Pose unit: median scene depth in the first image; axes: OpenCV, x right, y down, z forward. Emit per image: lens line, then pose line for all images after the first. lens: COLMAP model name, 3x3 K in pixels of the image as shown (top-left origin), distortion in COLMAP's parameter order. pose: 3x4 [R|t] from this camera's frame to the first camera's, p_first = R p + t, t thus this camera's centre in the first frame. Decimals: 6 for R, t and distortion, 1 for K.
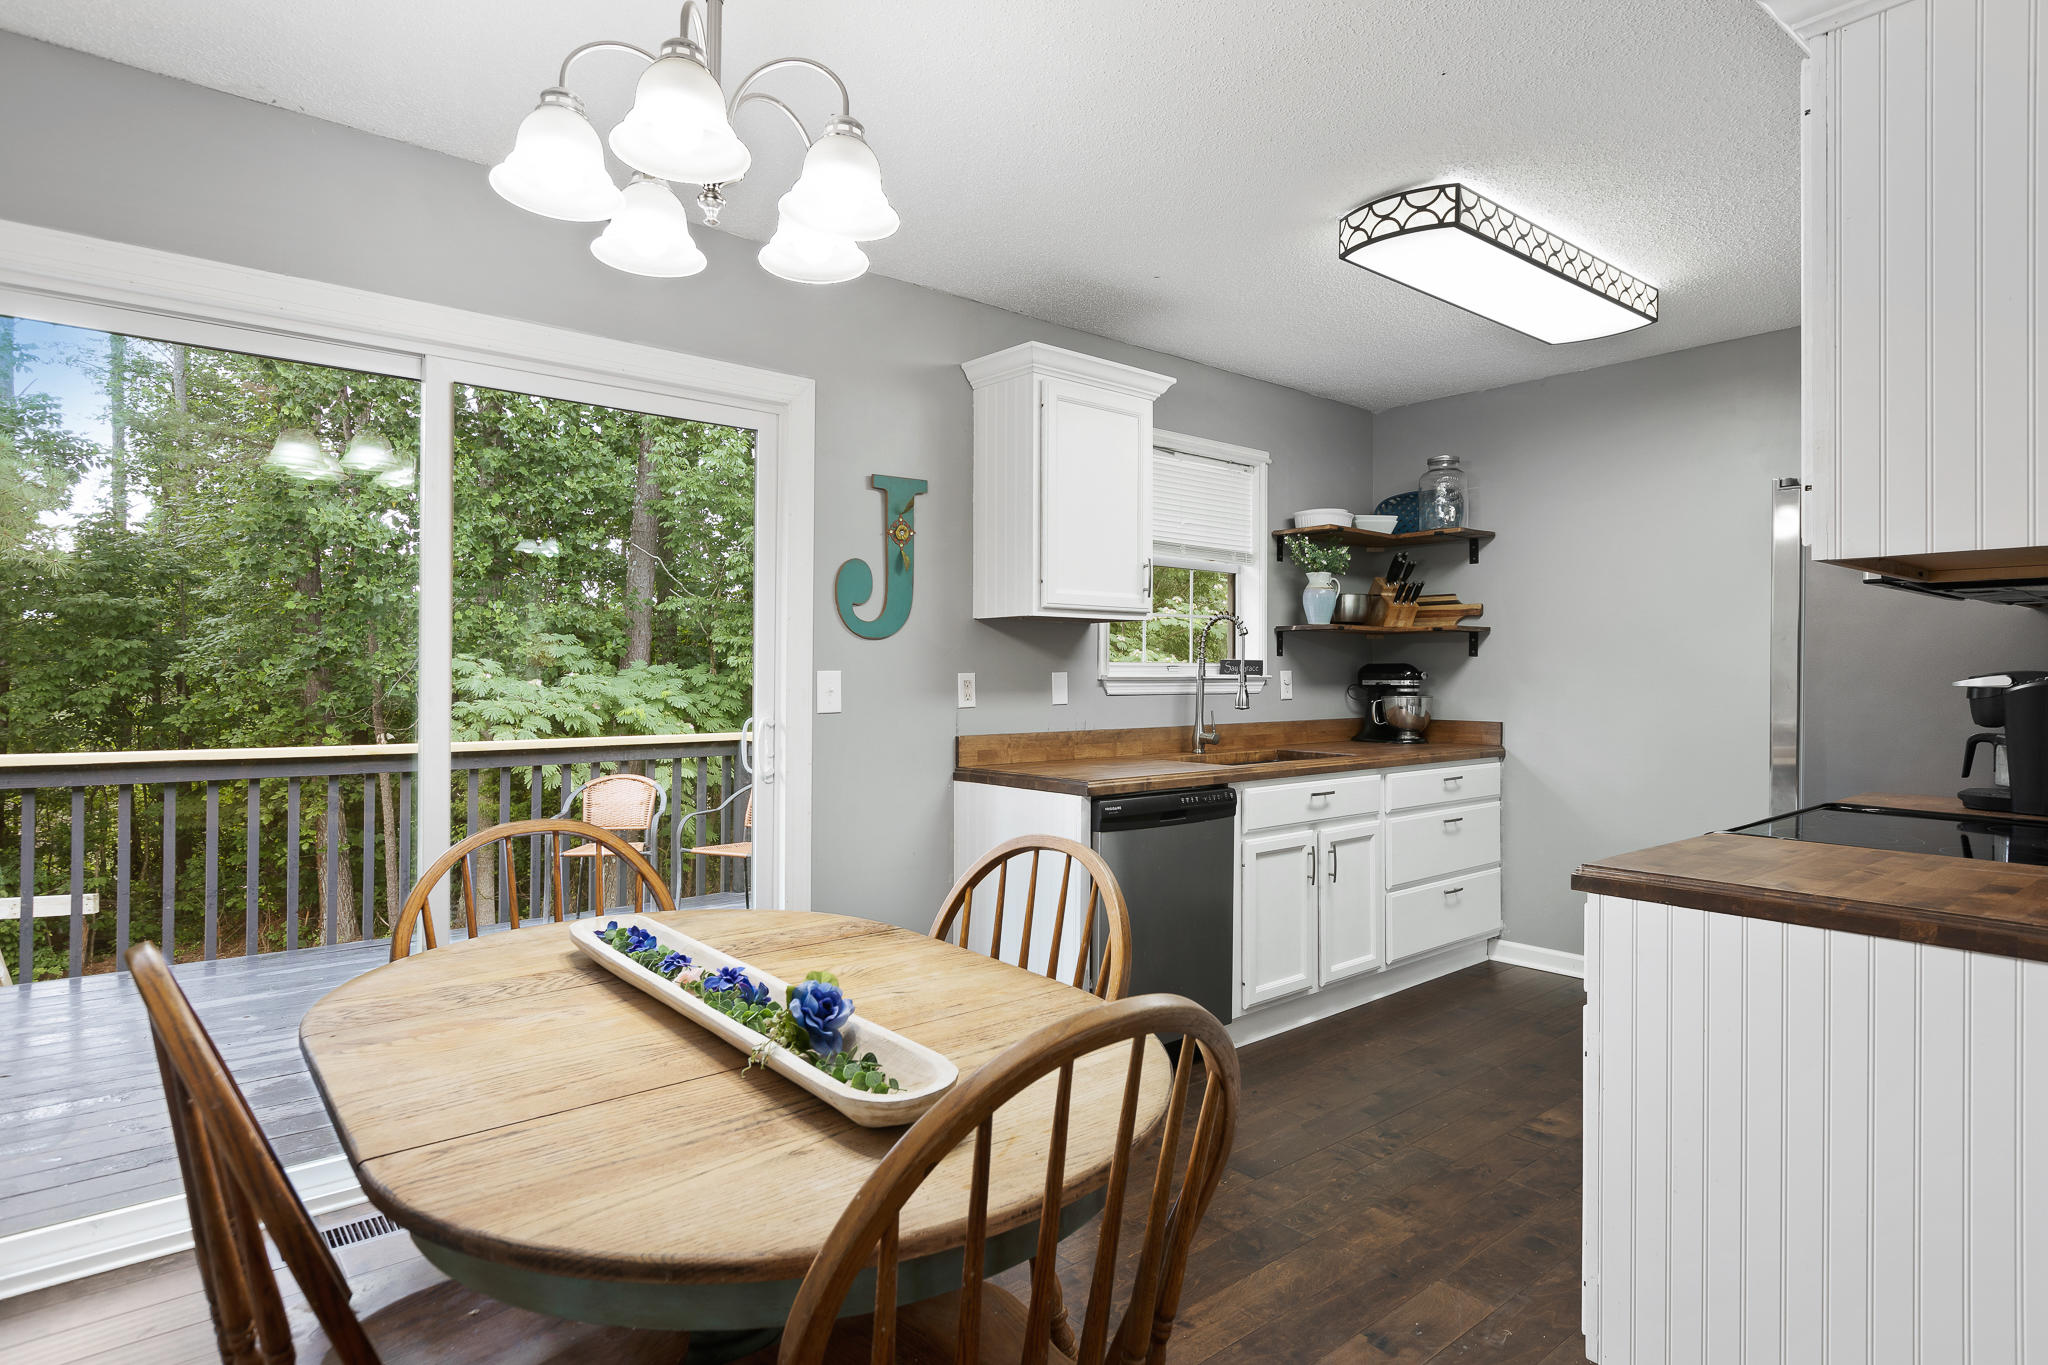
lens RADIAL K [[1106.4, 0, 1025.1], [0, 1106.4, 679.9], [0, 0, 1]] dist [-0.003823, 0.000260]
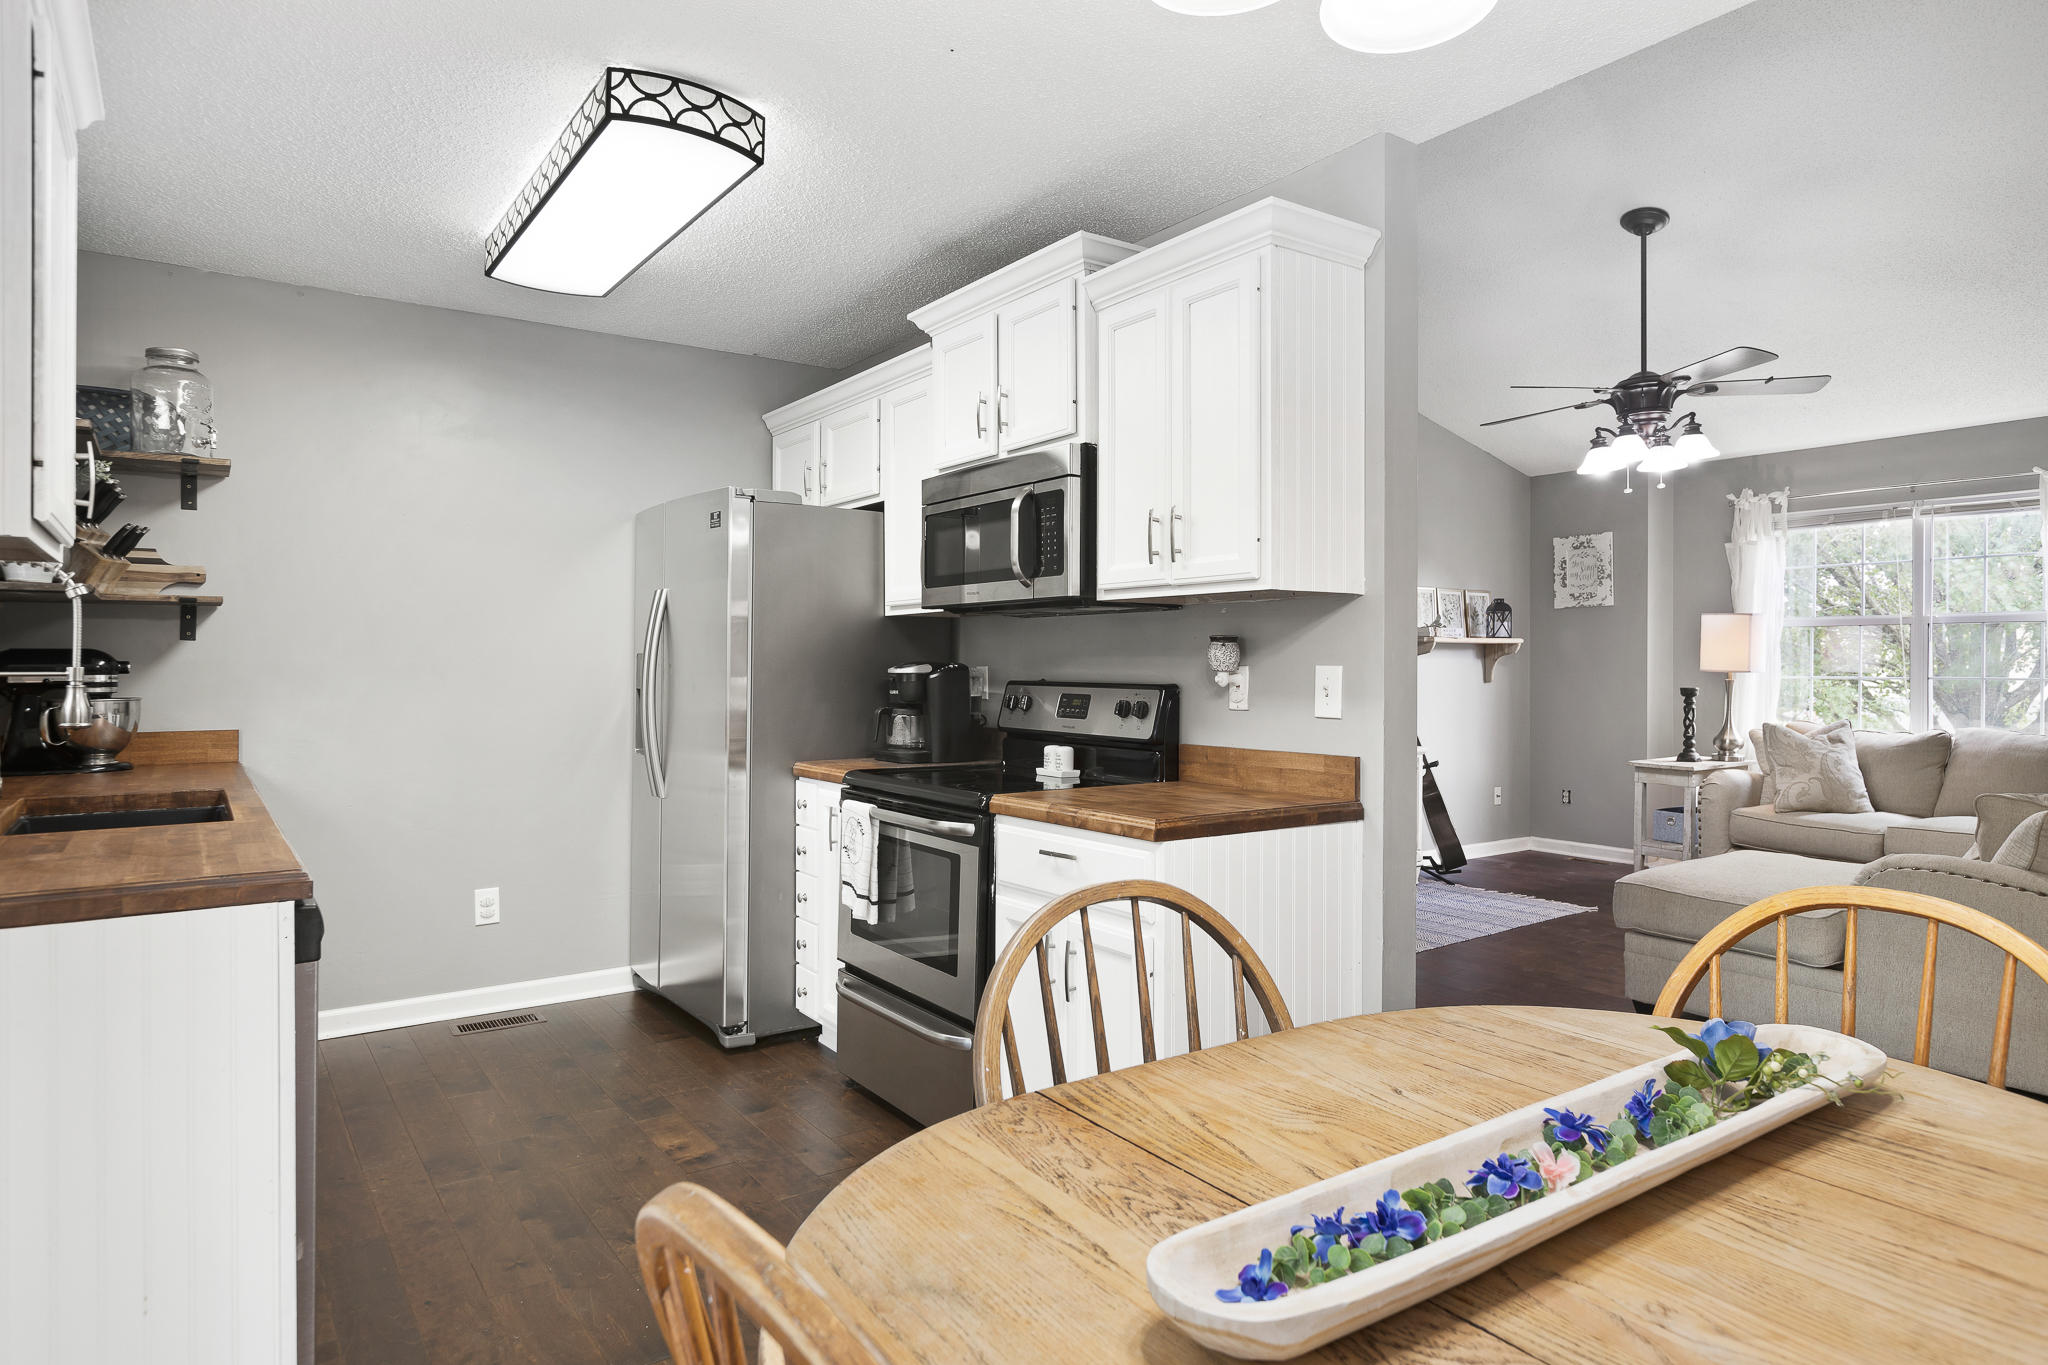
lens RADIAL K [[1197.7, 0, 1027.4], [0, 1197.7, 681.9], [0, 0, 1]] dist [-0.001256, -0.001404]
pose [[0.080401, -0.018618, 0.996589, -0.886419], [0.007709, 0.999807, 0.018056, -0.011413], [-0.996733, 0.006231, 0.080529, 1.115830]]
